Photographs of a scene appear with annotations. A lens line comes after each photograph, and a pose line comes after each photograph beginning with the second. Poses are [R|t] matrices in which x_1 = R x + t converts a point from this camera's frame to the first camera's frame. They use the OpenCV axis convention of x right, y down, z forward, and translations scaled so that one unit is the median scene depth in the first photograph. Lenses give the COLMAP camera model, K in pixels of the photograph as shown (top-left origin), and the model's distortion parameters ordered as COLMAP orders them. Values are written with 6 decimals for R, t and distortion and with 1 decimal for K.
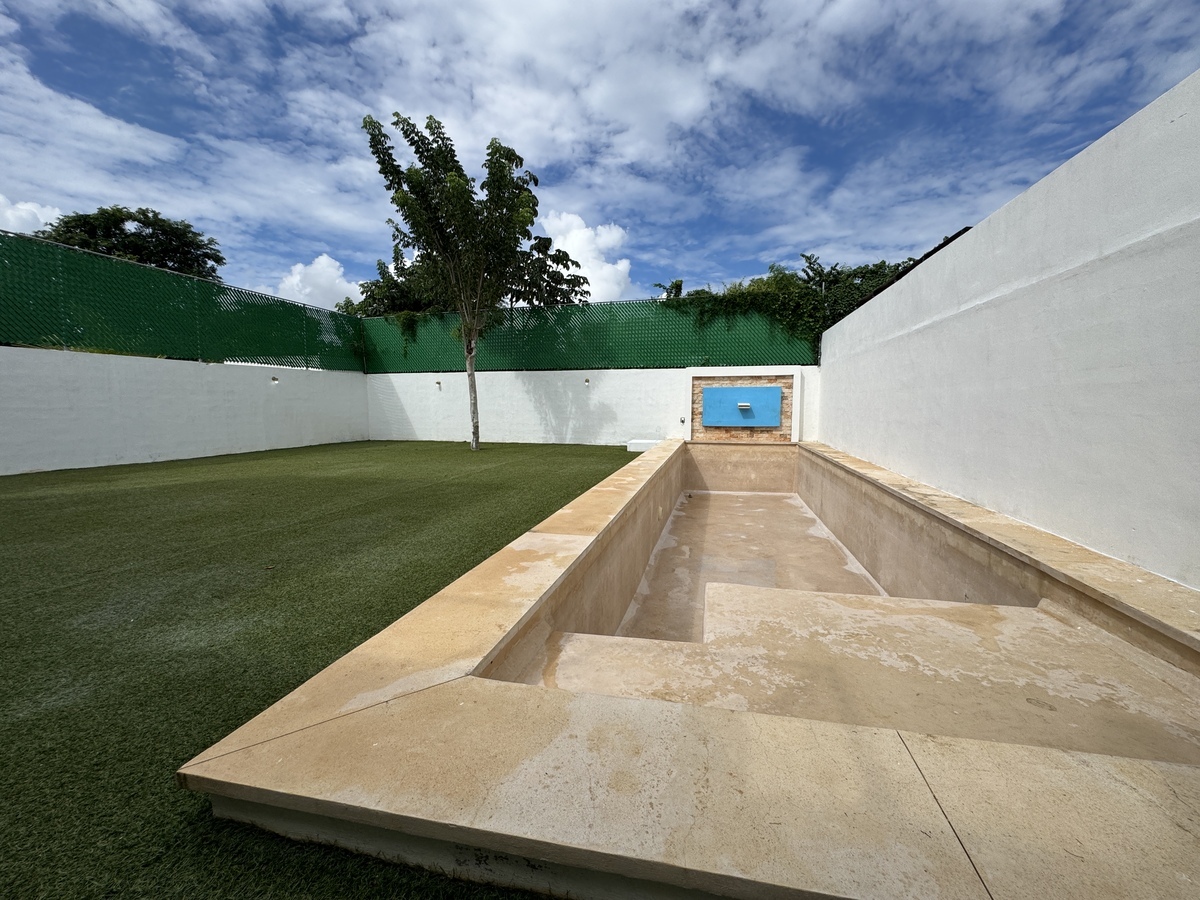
lens RADIAL K [[479.0, 0, 599.2], [0, 479.0, 449.8], [0, 0, 1]] dist [-0.003805, 0.000302]
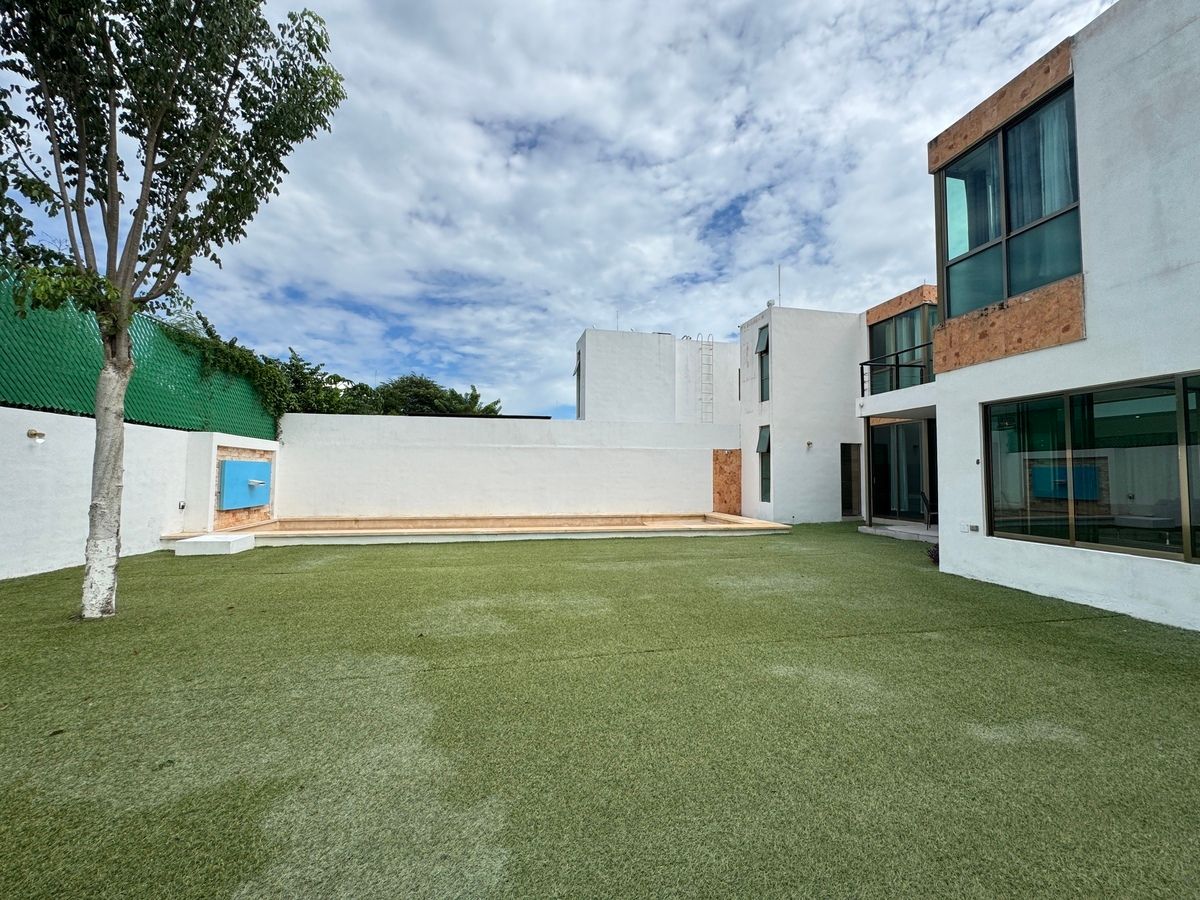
lens RADIAL K [[479.0, 0, 599.1], [0, 479.0, 447.7], [0, 0, 1]] dist [-0.003805, 0.000302]
pose [[-0.438943, 0.048428, 0.897209, -0.733411], [0.081548, 0.996573, -0.013896, -0.089925], [-0.894807, 0.067066, -0.441388, 0.794726]]
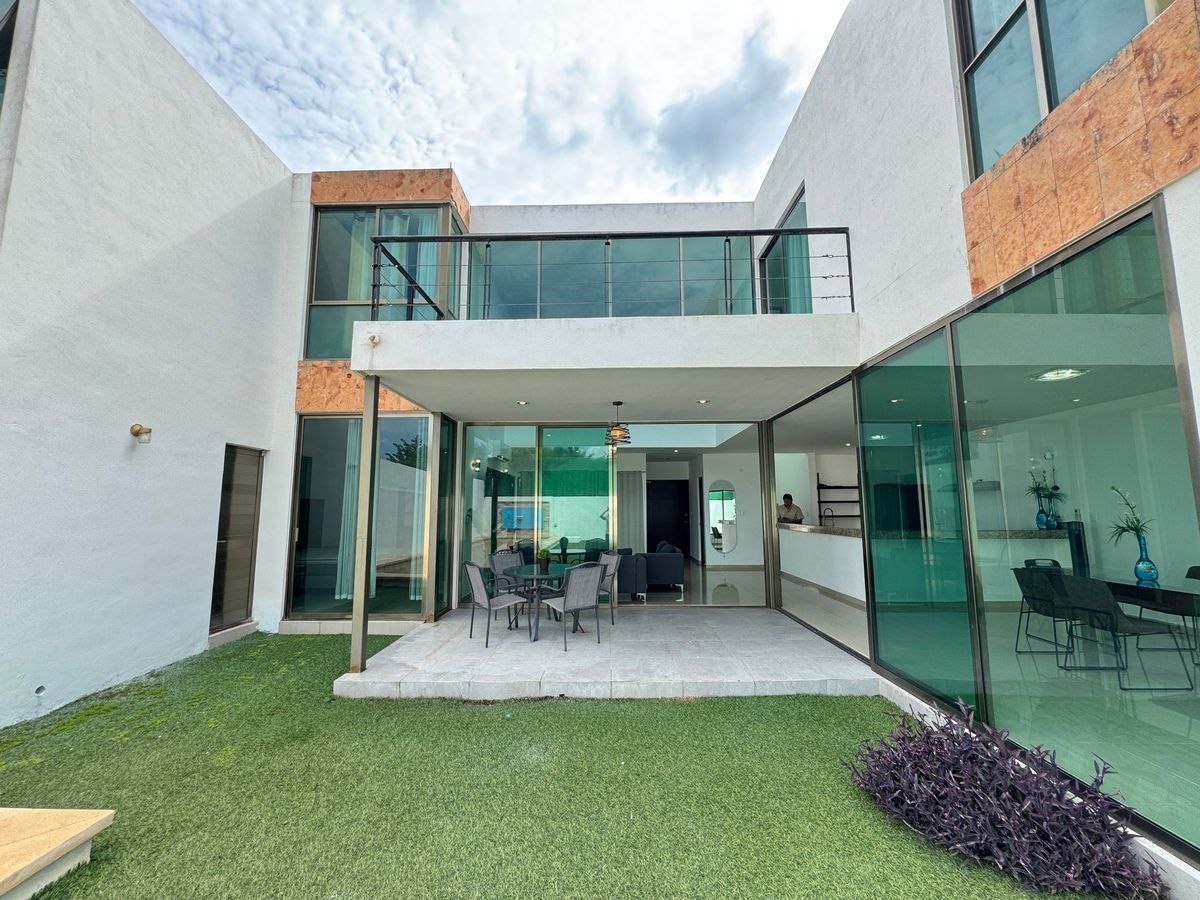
lens RADIAL K [[479.0, 0, 599.3], [0, 479.0, 451.0], [0, 0, 1]] dist [-0.003805, 0.000302]
pose [[-0.974497, -0.019828, -0.223524, -0.225775], [-0.014953, 0.999612, -0.023483, -0.058298], [0.223903, -0.019542, -0.974416, 0.310395]]
